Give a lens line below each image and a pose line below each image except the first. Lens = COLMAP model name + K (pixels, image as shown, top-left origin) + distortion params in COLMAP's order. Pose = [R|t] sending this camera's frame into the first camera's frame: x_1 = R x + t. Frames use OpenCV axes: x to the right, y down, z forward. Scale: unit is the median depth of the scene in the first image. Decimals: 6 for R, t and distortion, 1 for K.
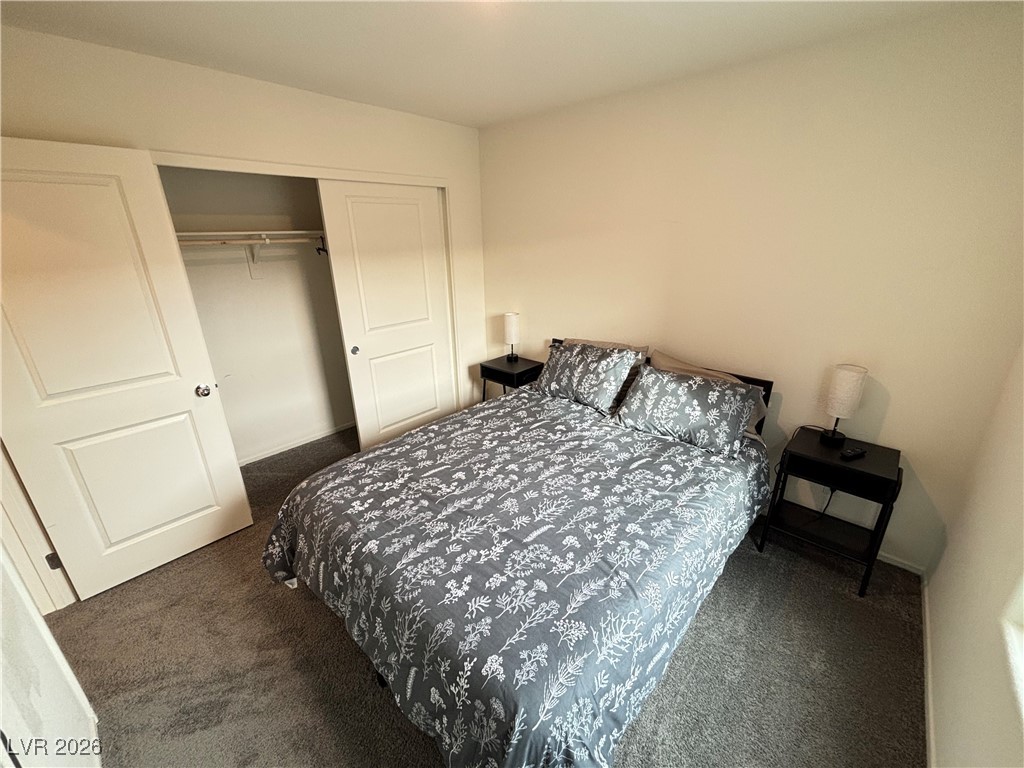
lens RADIAL K [[411.4, 0, 513.5], [0, 411.4, 381.1], [0, 0, 1]] dist [0.020355, -0.000291]
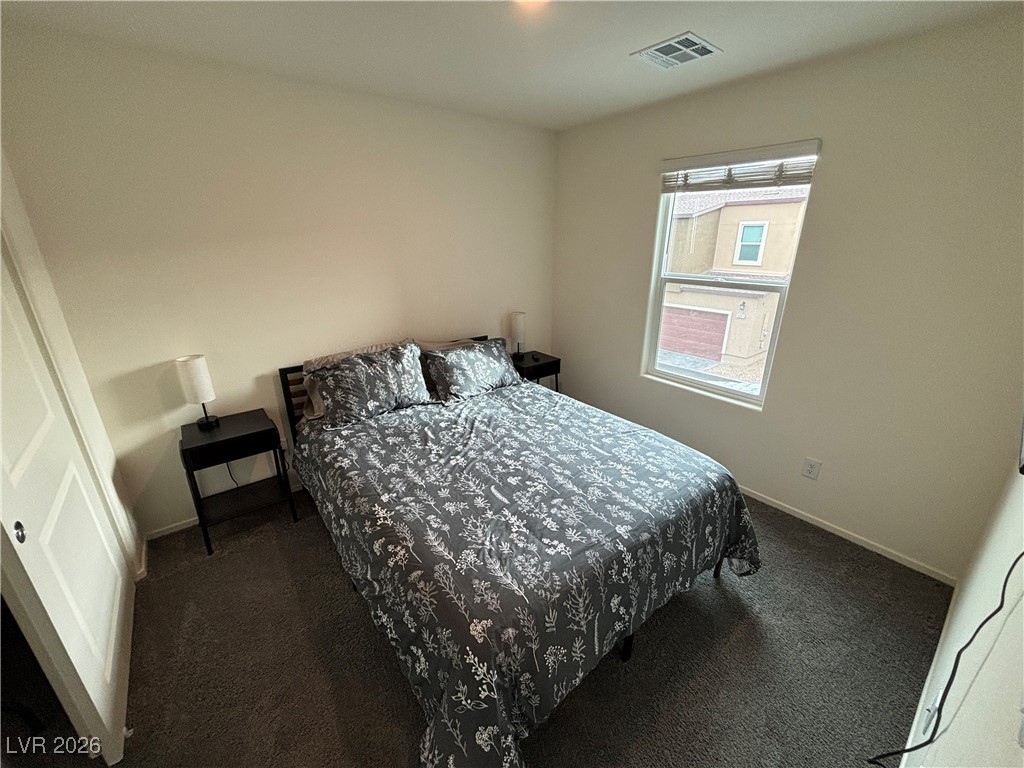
lens RADIAL K [[411.4, 0, 513.5], [0, 411.4, 381.1], [0, 0, 1]] dist [0.020355, -0.000291]
pose [[0.151204, -0.312492, 0.937809, -0.866230], [0.330161, 0.910200, 0.250060, -0.201380], [-0.931735, 0.271818, 0.240798, 0.633305]]
